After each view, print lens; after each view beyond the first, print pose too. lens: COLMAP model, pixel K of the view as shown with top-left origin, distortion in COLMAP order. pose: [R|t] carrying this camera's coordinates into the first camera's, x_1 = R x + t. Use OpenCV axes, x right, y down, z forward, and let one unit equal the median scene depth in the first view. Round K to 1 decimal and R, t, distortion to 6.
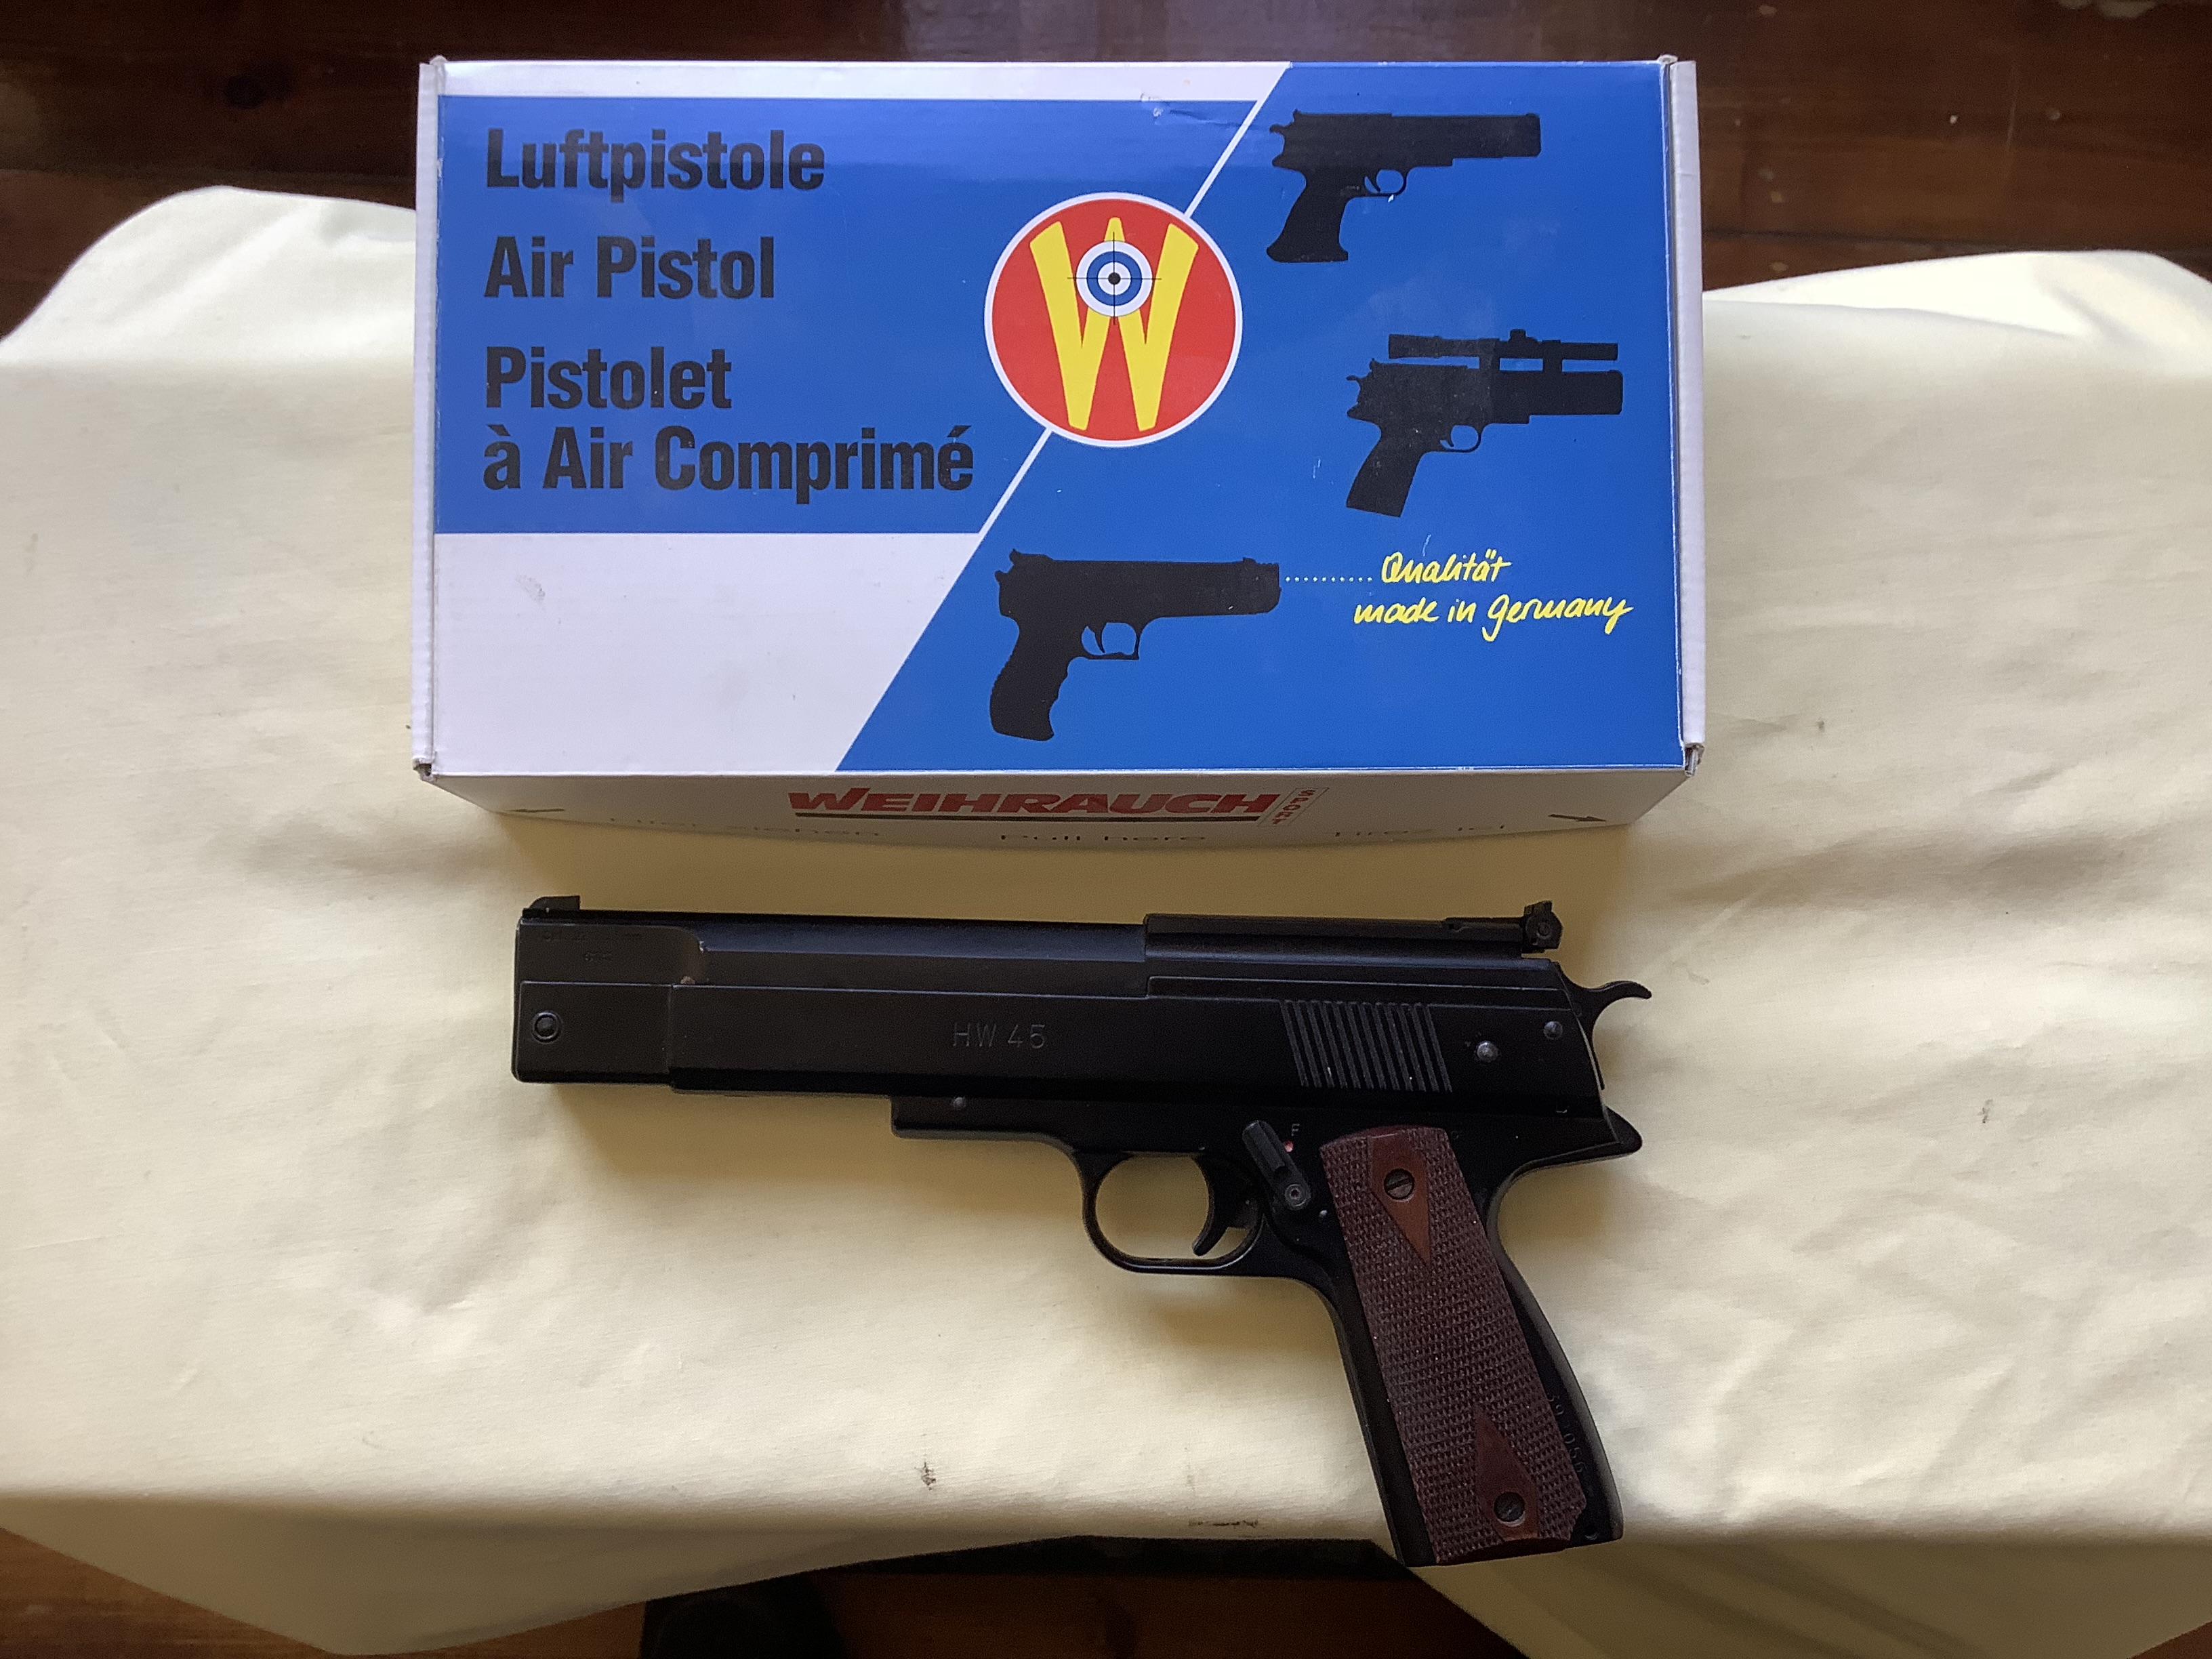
lens RADIAL K [[2038.4, 0, 1109.2], [0, 2038.4, 766.3], [0, 0, 1]] dist [0.189434, -0.534359]
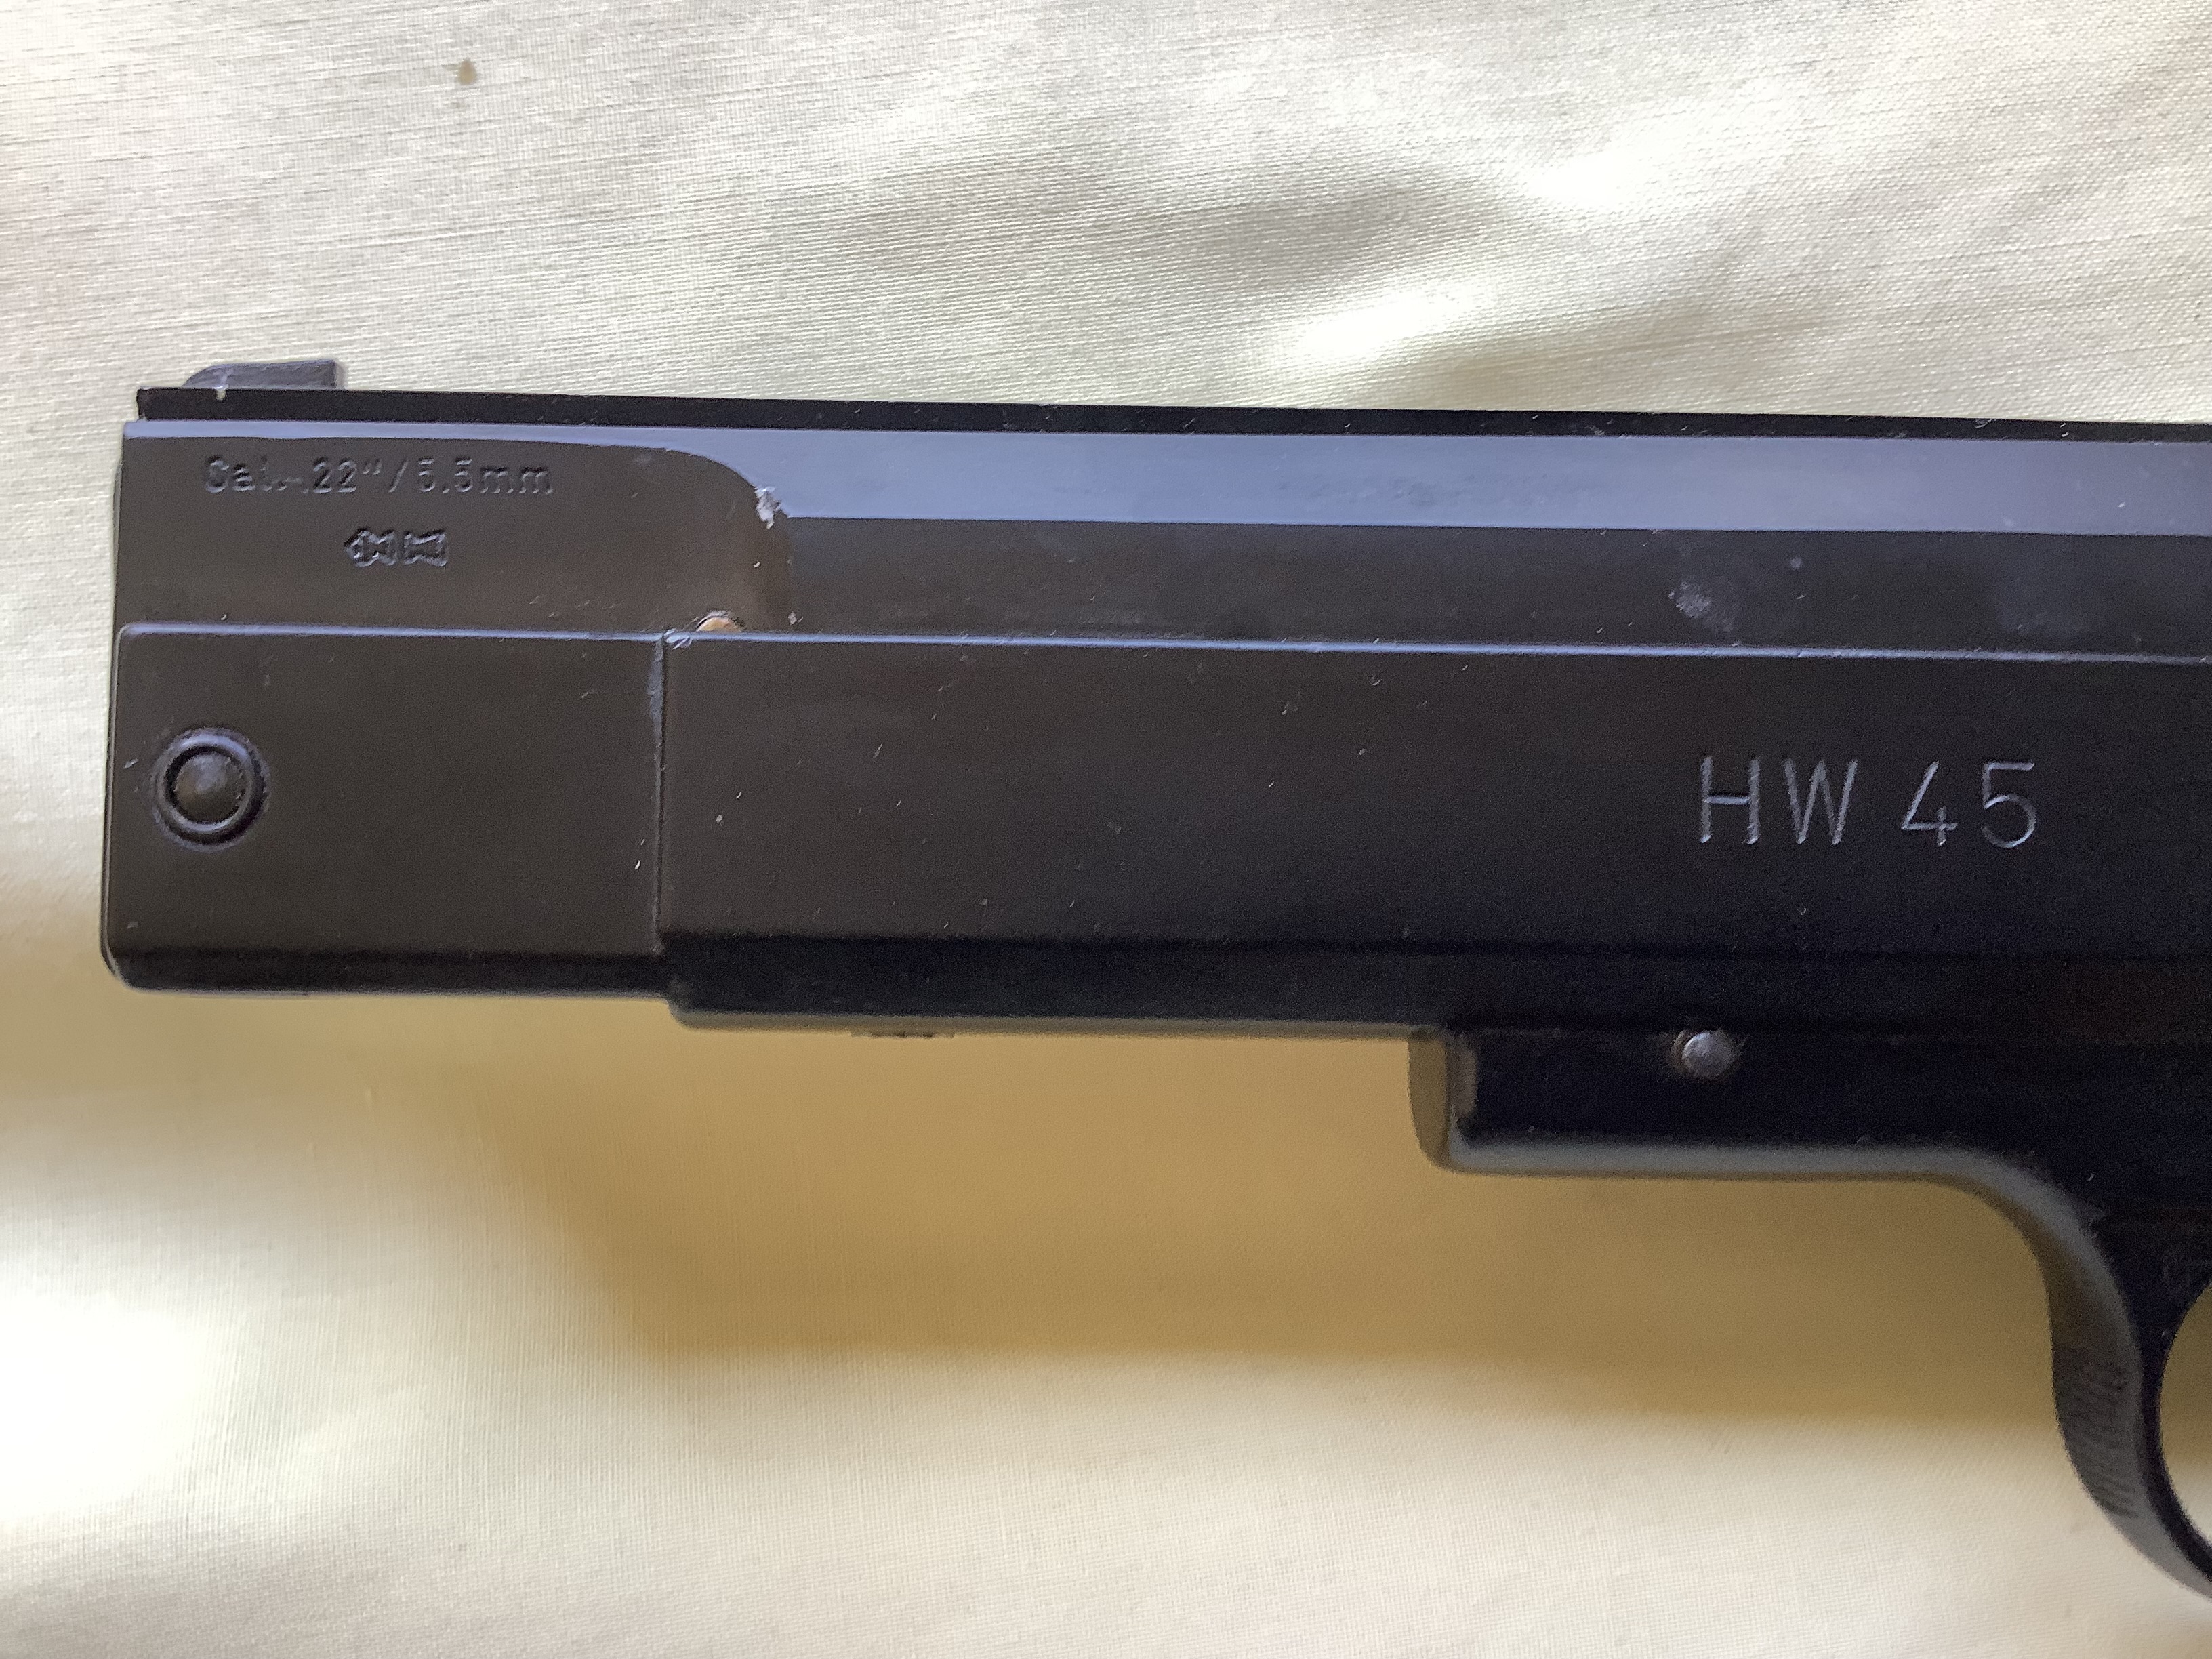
lens RADIAL K [[1992.3, 0, 1095.4], [0, 1992.3, 788.9], [0, 0, 1]] dist [0.120599, -0.306206]
pose [[0.999749, -0.018164, -0.013086, -0.150103], [0.018639, 0.999136, 0.037147, 0.117386], [0.012400, -0.037381, 0.999224, 0.726678]]
